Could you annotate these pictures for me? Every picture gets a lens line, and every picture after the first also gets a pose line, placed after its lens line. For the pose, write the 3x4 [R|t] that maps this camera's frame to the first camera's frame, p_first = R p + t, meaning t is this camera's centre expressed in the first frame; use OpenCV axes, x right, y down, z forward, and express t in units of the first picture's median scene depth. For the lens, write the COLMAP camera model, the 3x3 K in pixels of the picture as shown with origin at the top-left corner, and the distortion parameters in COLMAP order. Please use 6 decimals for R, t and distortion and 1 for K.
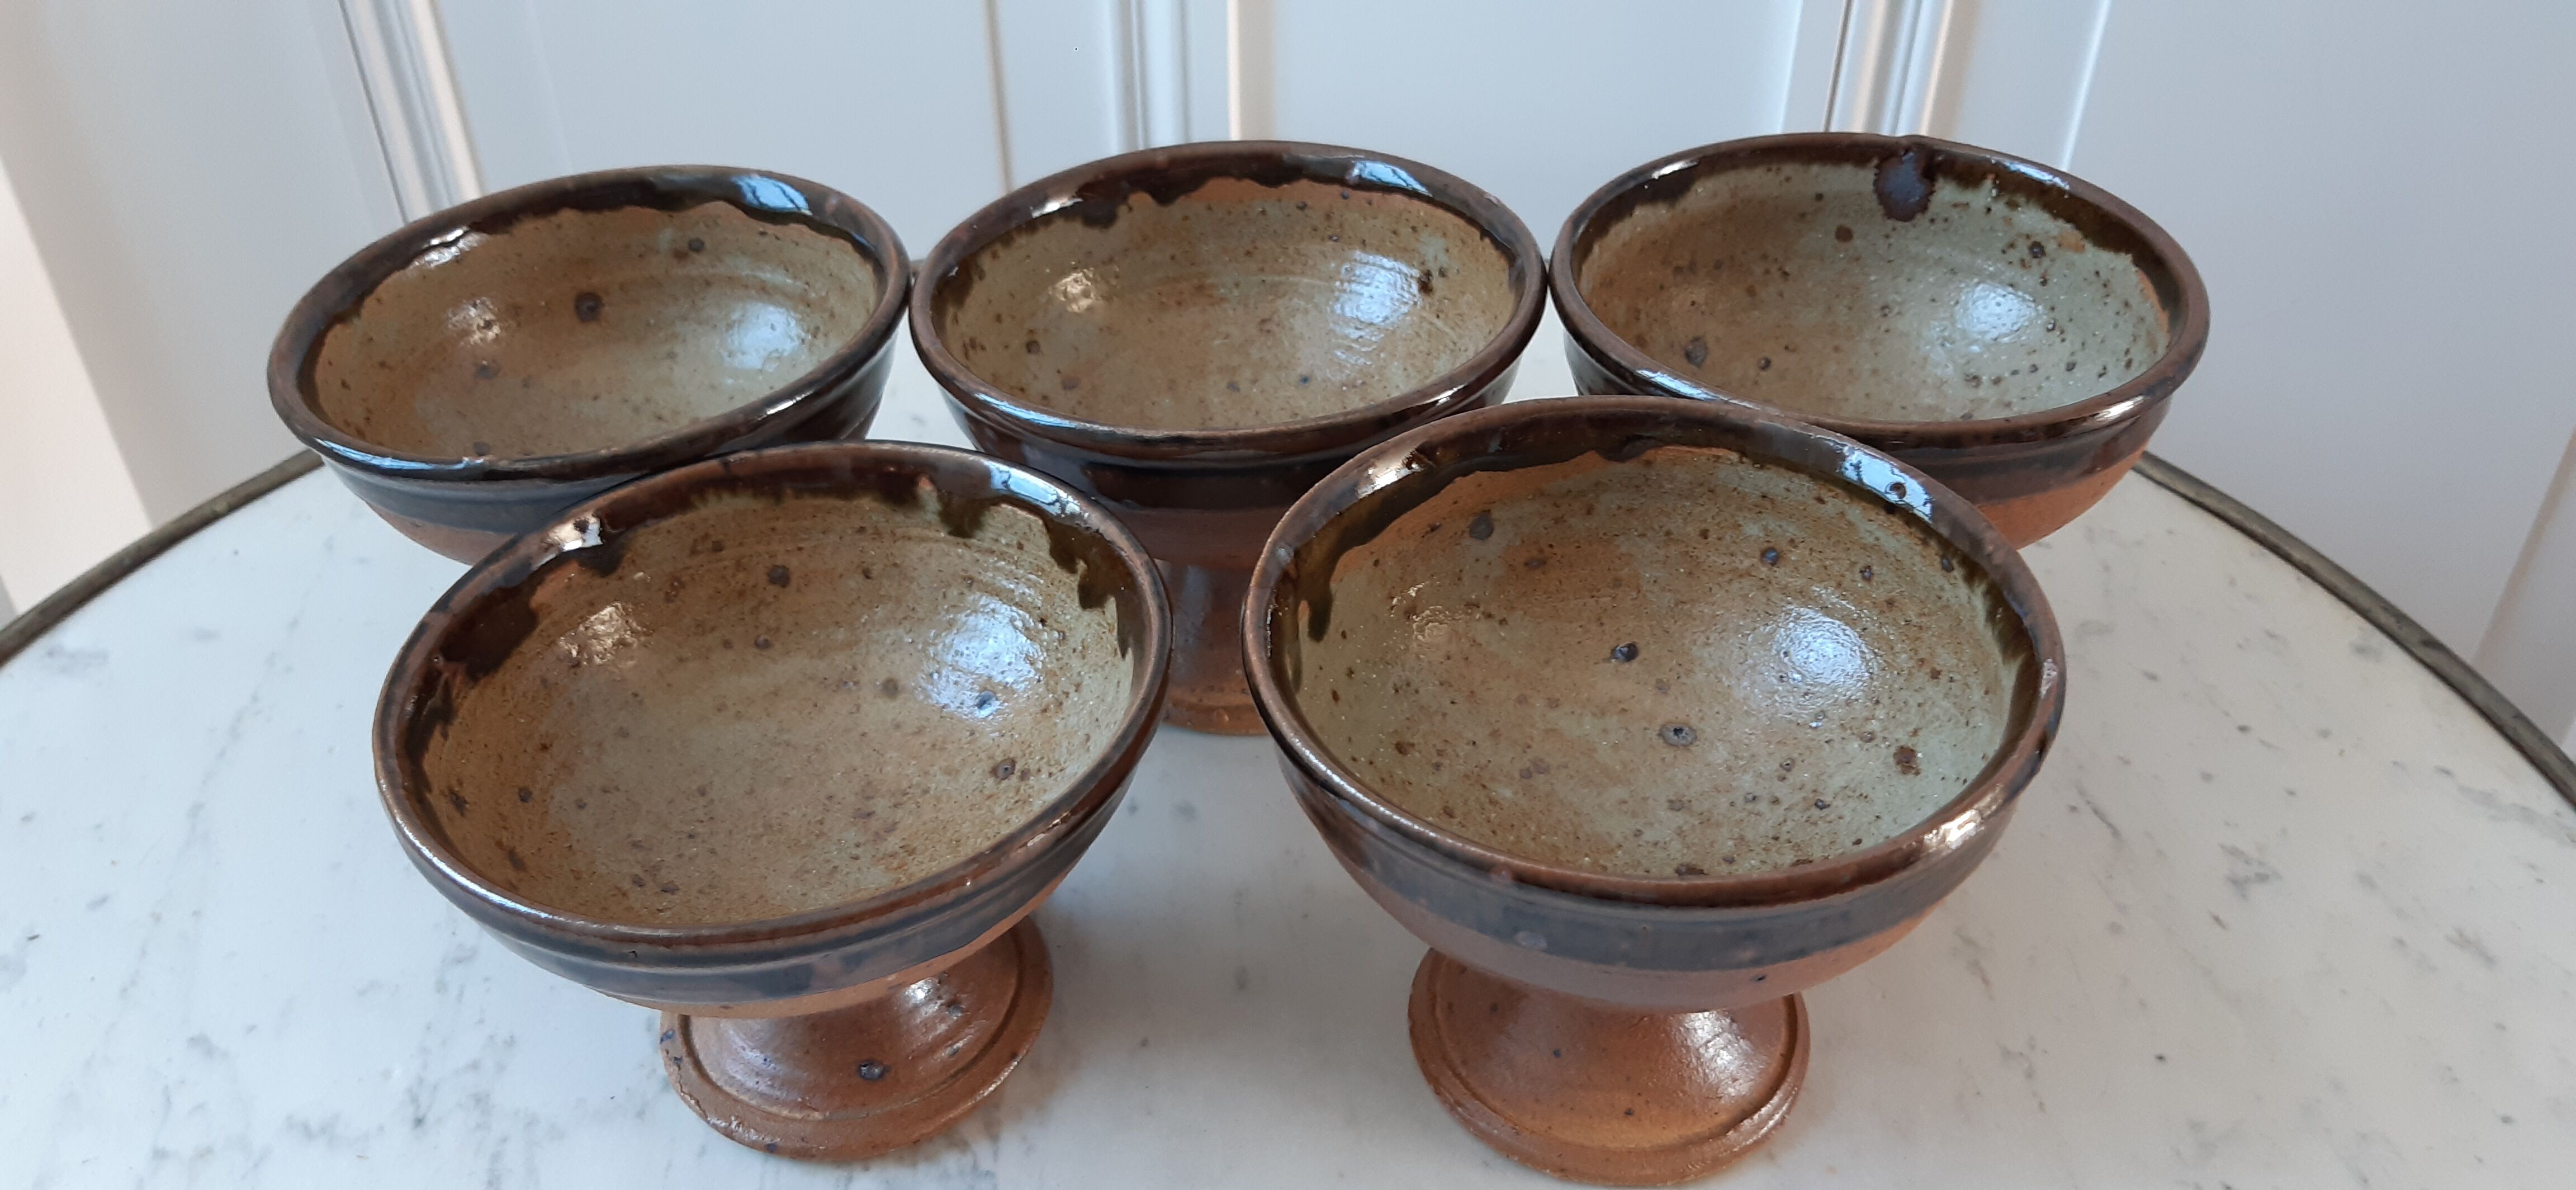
lens RADIAL K [[2159.2, 0, 1287.0], [0, 2159.2, 617.7], [0, 0, 1]] dist [-0.007300, -0.091680]
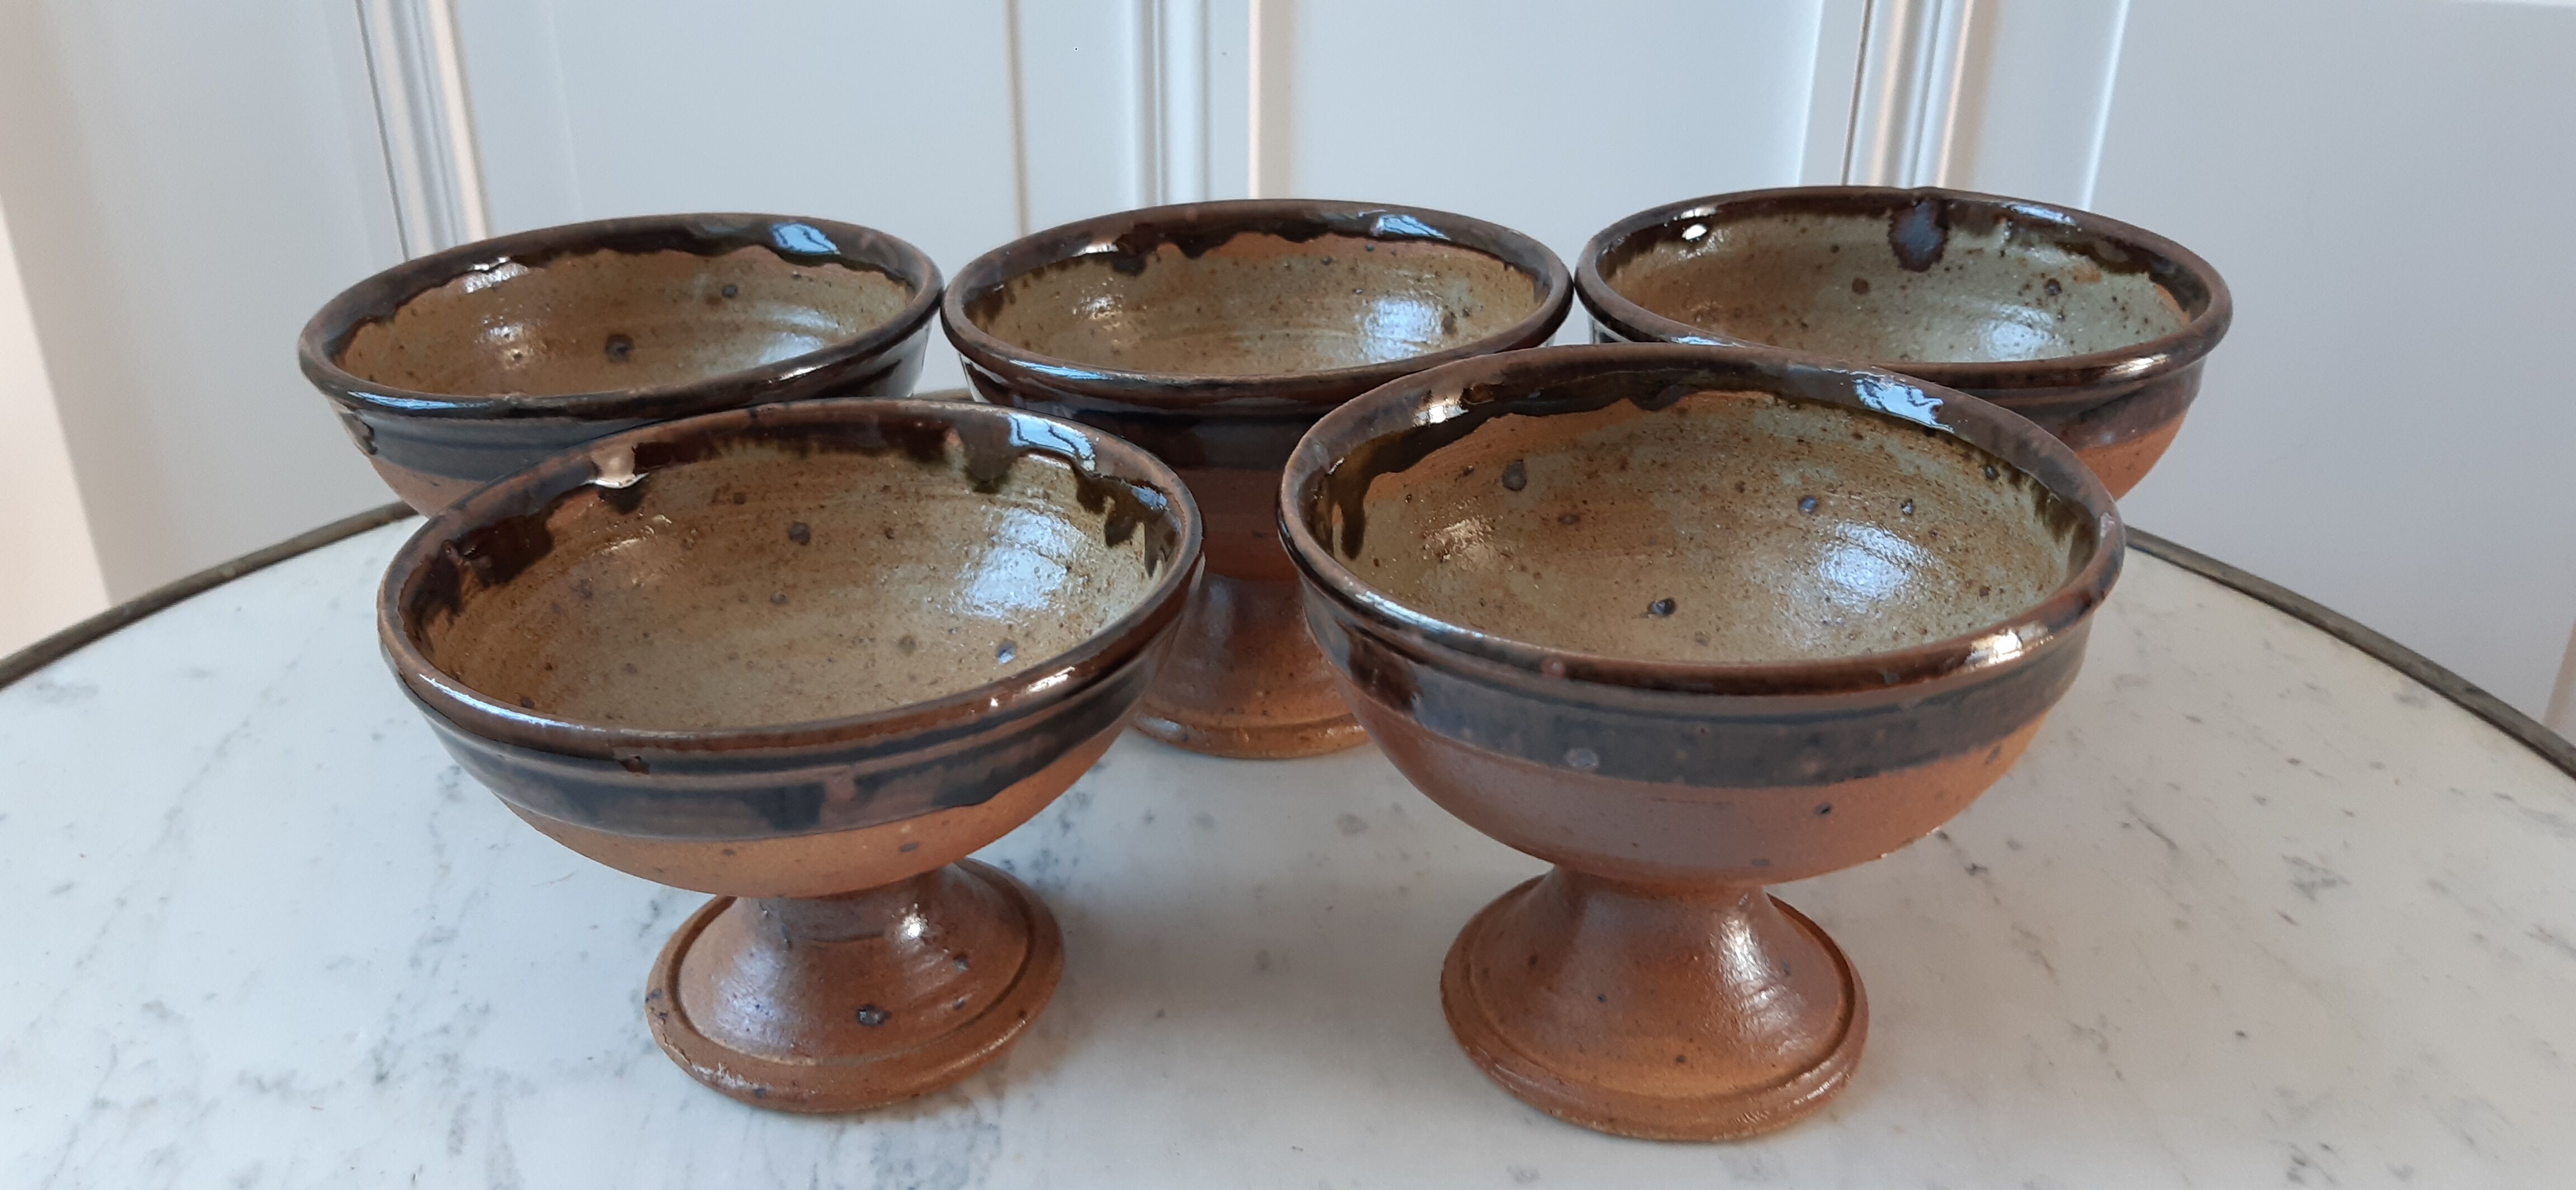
lens RADIAL K [[2159.2, 0, 1282.8], [0, 2159.2, 574.6], [0, 0, 1]] dist [-0.007300, -0.091680]
pose [[0.999905, 0.013720, 0.001277, -0.015734], [-0.013175, 0.979083, -0.203036, 0.191919], [-0.004036, 0.203000, 0.979170, 0.038848]]
